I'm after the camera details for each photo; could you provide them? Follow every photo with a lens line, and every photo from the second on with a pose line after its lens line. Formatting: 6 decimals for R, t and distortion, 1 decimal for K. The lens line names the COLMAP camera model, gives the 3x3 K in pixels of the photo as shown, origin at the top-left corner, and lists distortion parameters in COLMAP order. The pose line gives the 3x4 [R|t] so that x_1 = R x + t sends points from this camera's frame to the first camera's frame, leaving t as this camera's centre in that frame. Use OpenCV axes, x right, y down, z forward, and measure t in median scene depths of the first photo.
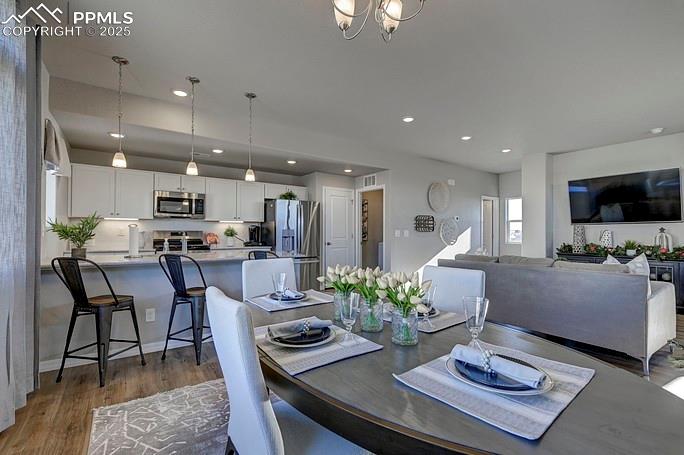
lens RADIAL K [[316.6, 0, 340.2], [0, 316.6, 232.1], [0, 0, 1]] dist [-0.000380, -0.000146]
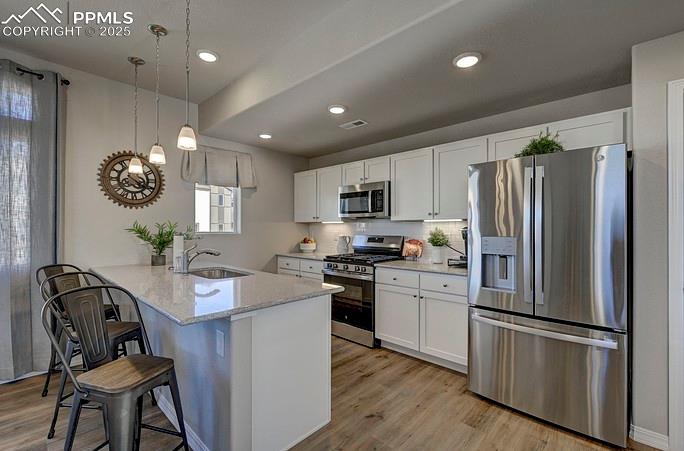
lens RADIAL K [[305.8, 0, 342.0], [0, 305.8, 225.5], [0, 0, 1]] dist [0.000146, 0.000207]
pose [[0.196803, -0.013952, -0.980344, 0.168264], [0.002709, 0.999903, -0.013686, -0.017233], [0.980439, 0.000038, 0.196822, 0.730541]]
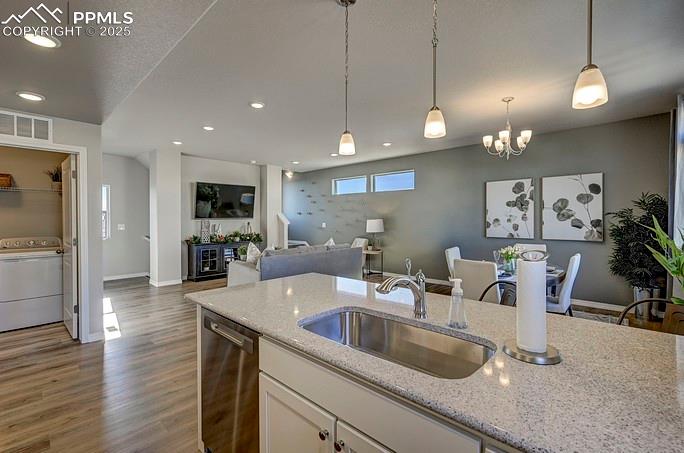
lens RADIAL K [[303.9, 0, 342.7], [0, 303.9, 221.5], [0, 0, 1]] dist [-0.000512, -0.000060]
pose [[-0.201396, -0.011978, 0.979437, -0.508630], [-0.002830, 0.999928, 0.011647, -0.031160], [-0.979506, -0.000426, -0.201415, 0.715108]]
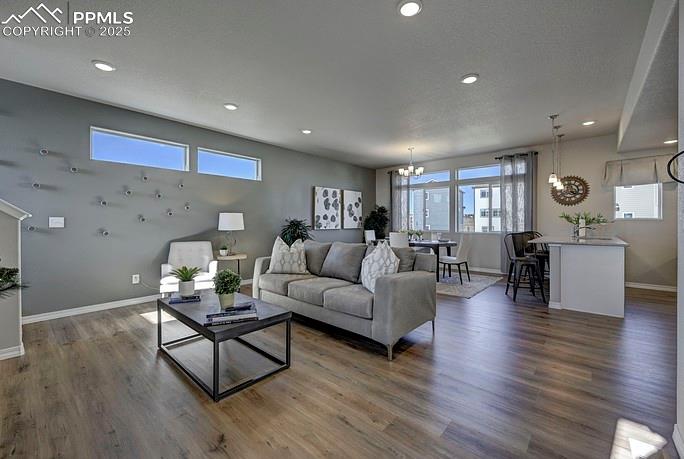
lens RADIAL K [[283.9, 0, 342.0], [0, 283.9, 229.5], [0, 0, 1]] dist [-0.001012, 0.000035]
pose [[-0.972860, 0.003147, -0.231374, 0.538079], [-0.001643, 0.999788, 0.020506, 0.006025], [0.231389, 0.020329, -0.972649, 1.239773]]
